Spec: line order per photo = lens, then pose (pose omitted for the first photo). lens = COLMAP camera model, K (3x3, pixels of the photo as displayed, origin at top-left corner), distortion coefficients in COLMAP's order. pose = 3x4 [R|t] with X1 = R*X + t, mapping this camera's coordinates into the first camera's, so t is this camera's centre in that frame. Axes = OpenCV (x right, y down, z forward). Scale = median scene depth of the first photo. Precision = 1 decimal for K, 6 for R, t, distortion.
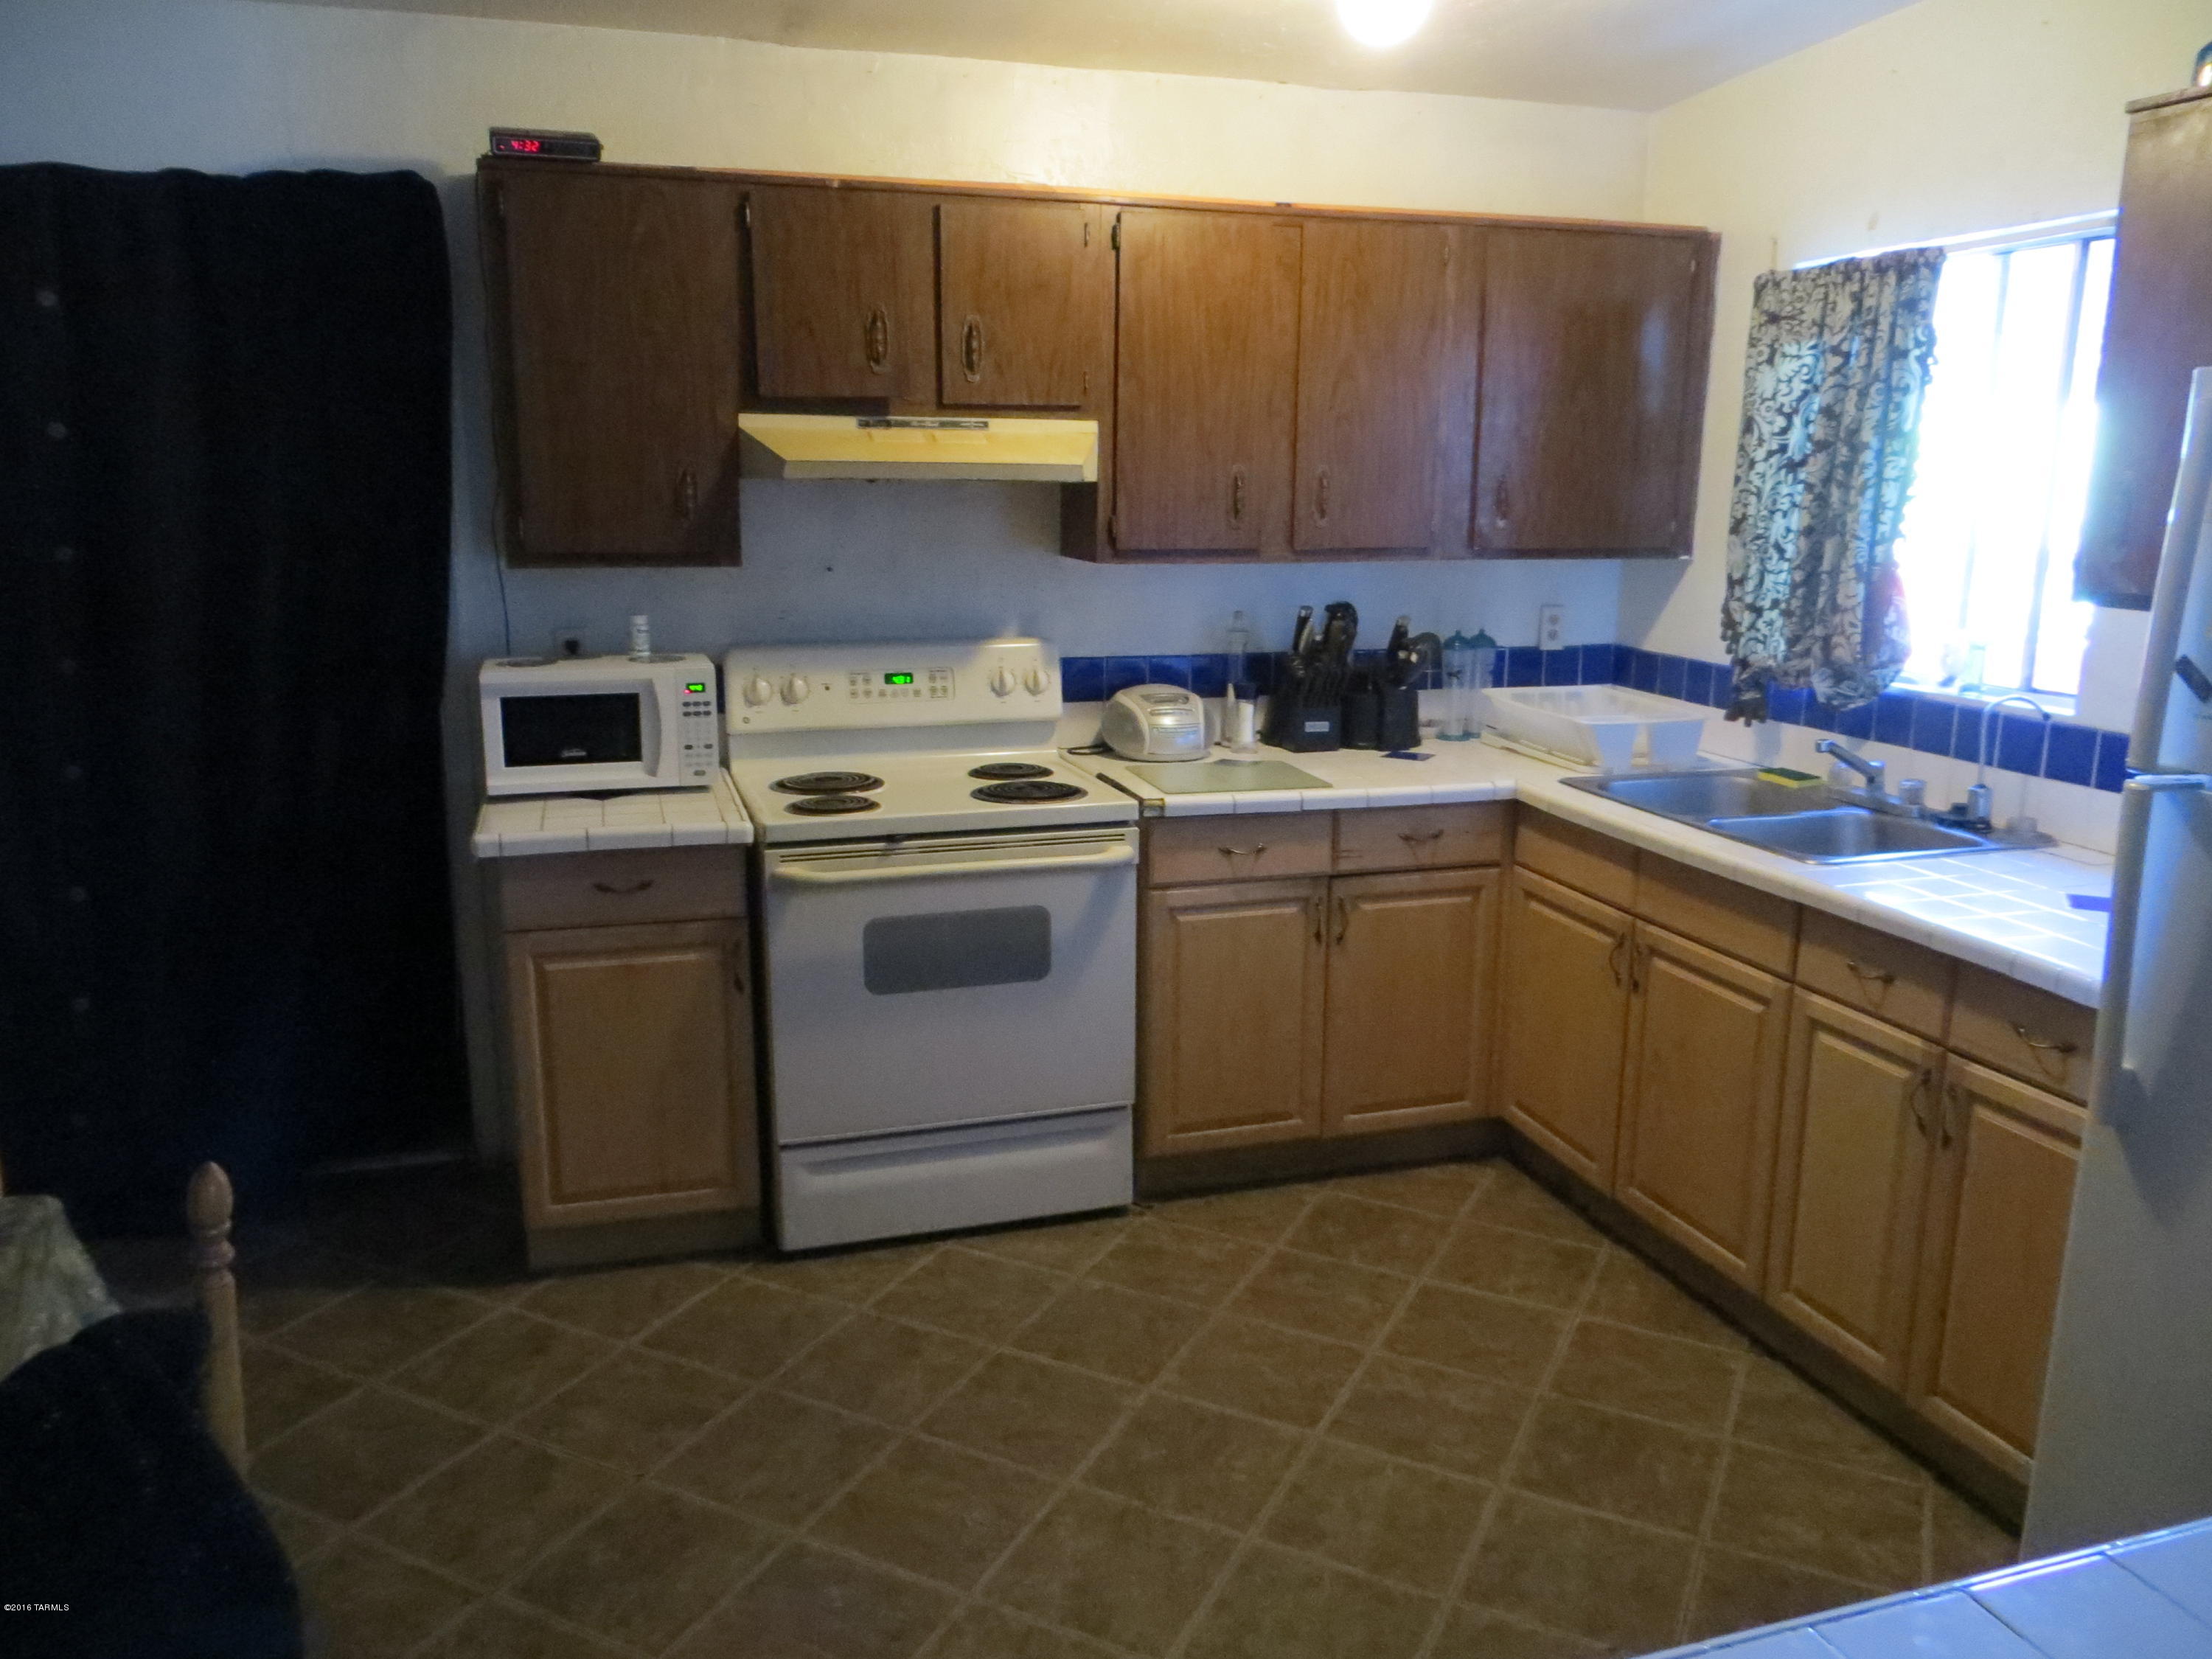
lens RADIAL K [[1642.1, 0, 1106.0], [0, 1642.1, 829.5], [0, 0, 1]] dist [-0.002569, 0.002677]
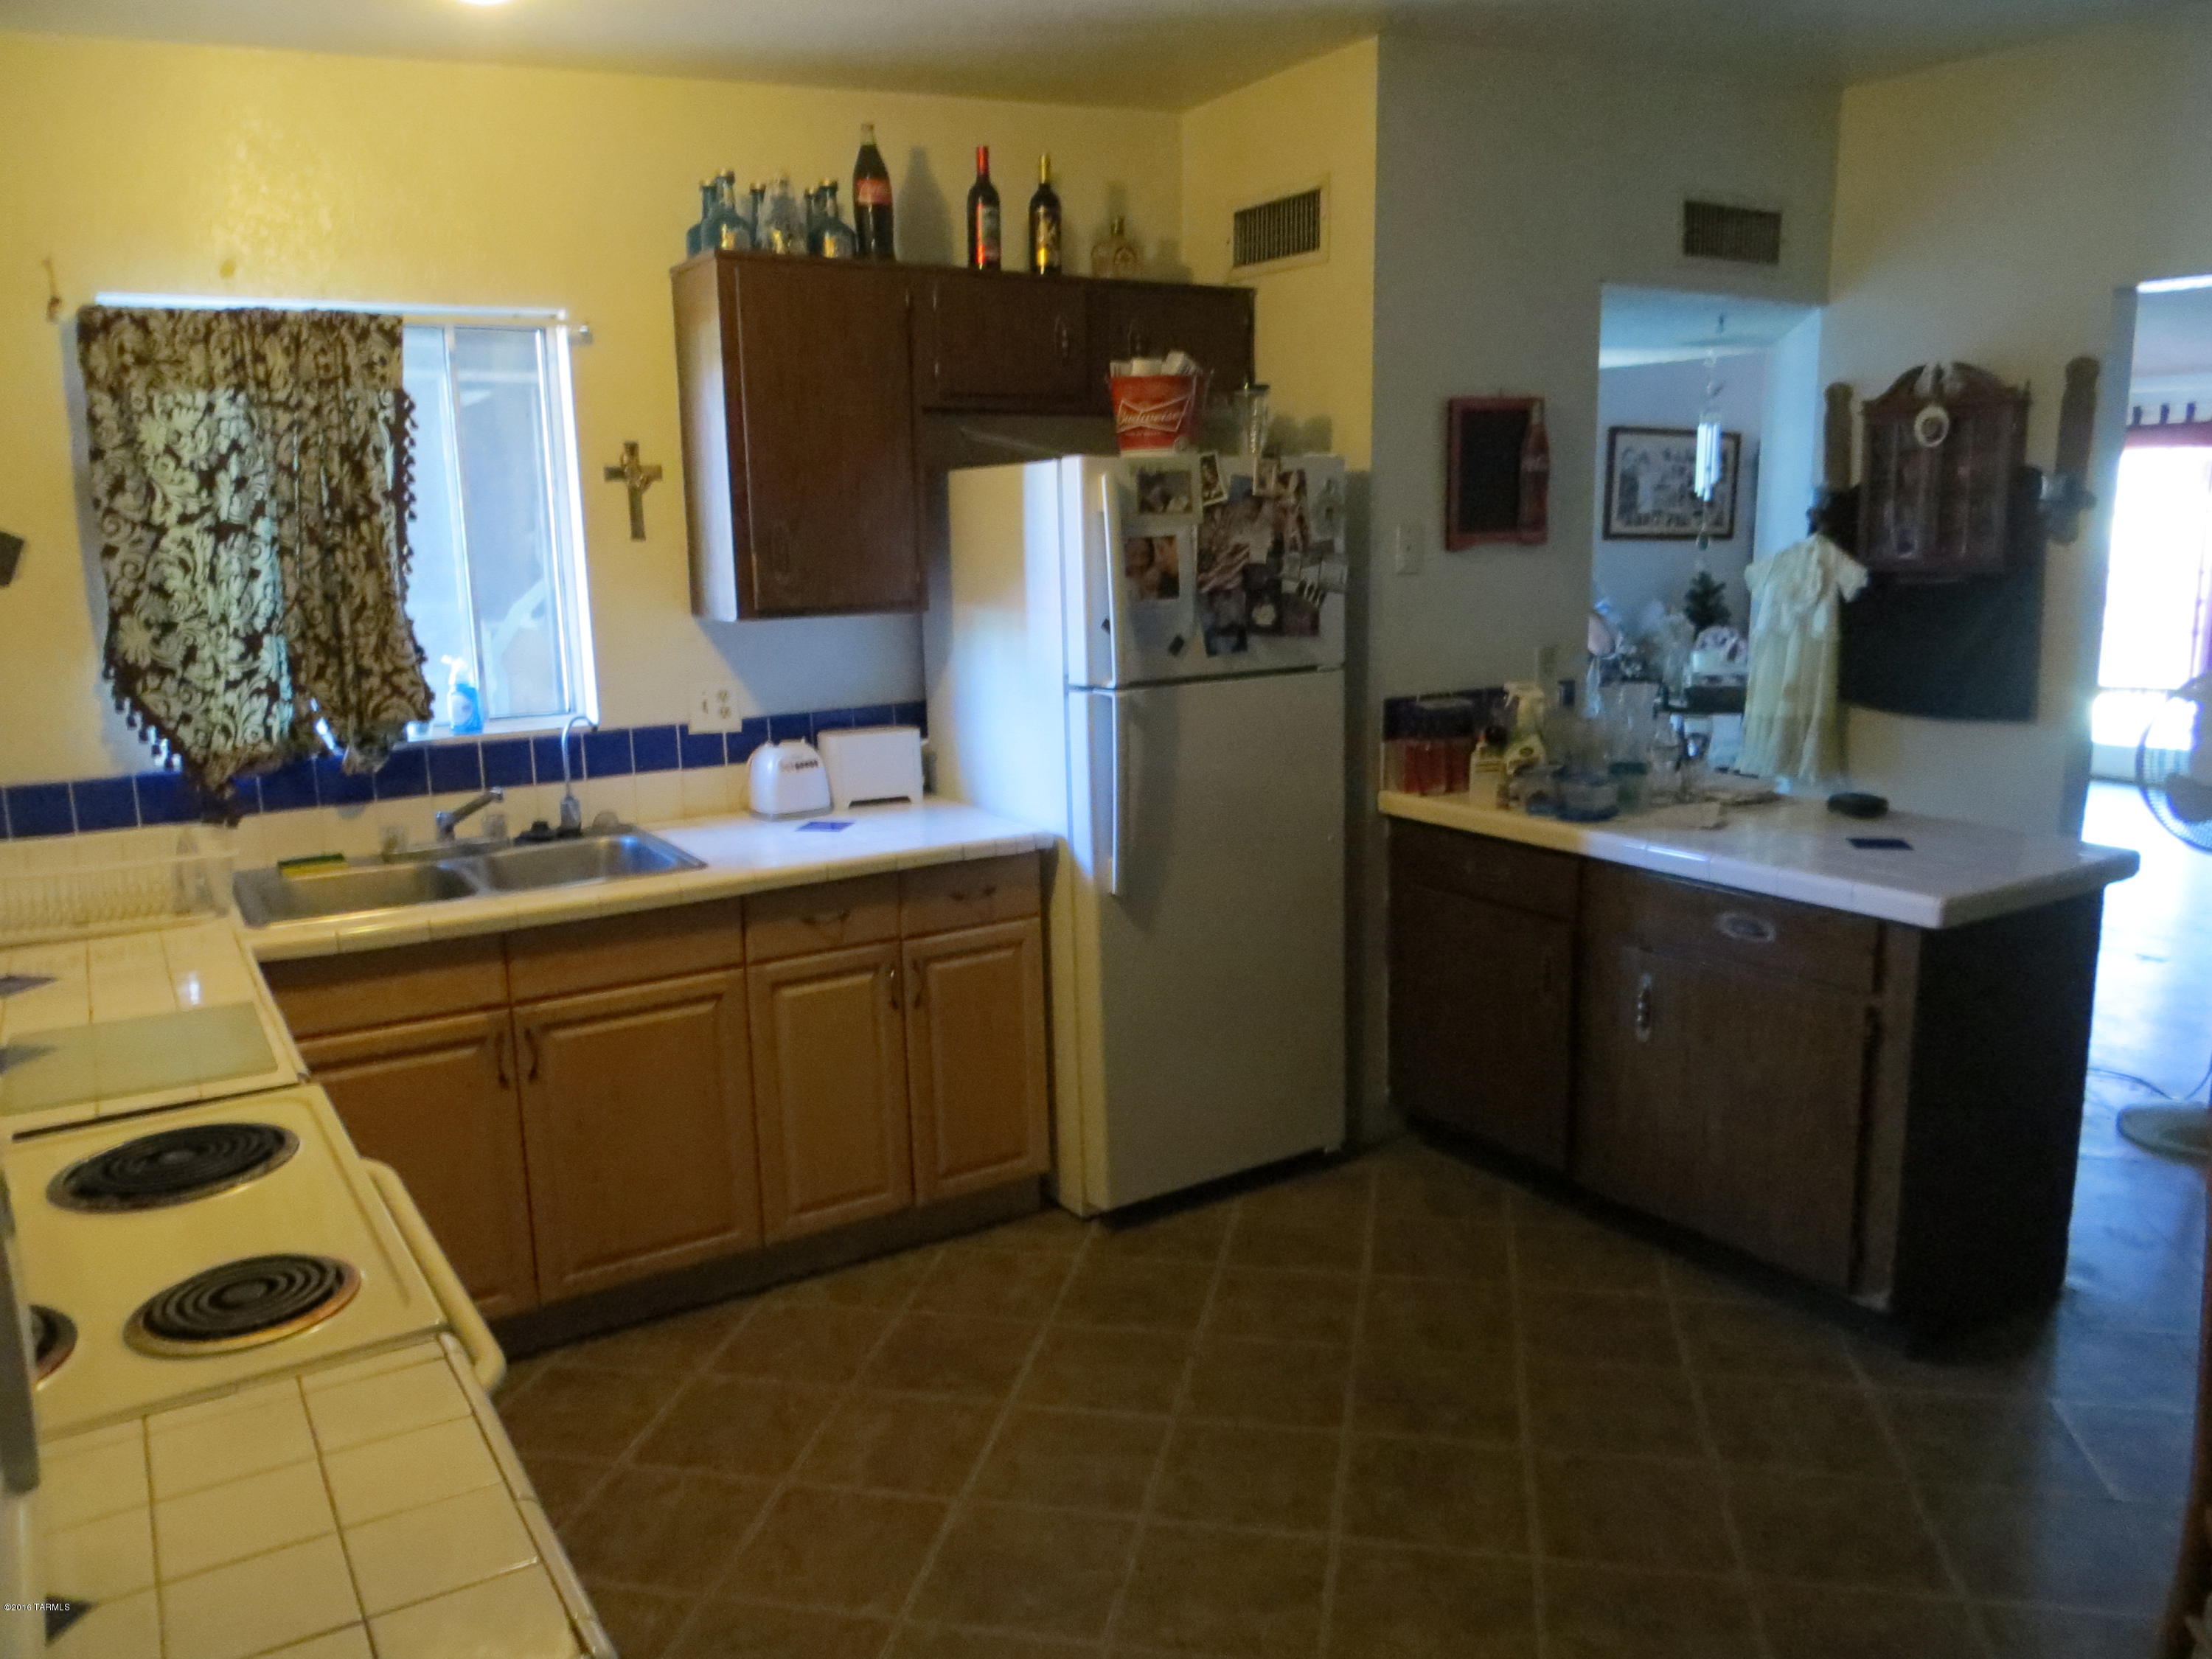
lens RADIAL K [[1642.1, 0, 1106.0], [0, 1642.1, 829.5], [0, 0, 1]] dist [-0.002569, 0.002677]
pose [[-0.236776, -0.187837, 0.953234, -0.660703], [0.234752, 0.941001, 0.243738, -0.198935], [-0.942777, 0.281485, -0.178711, 0.862682]]
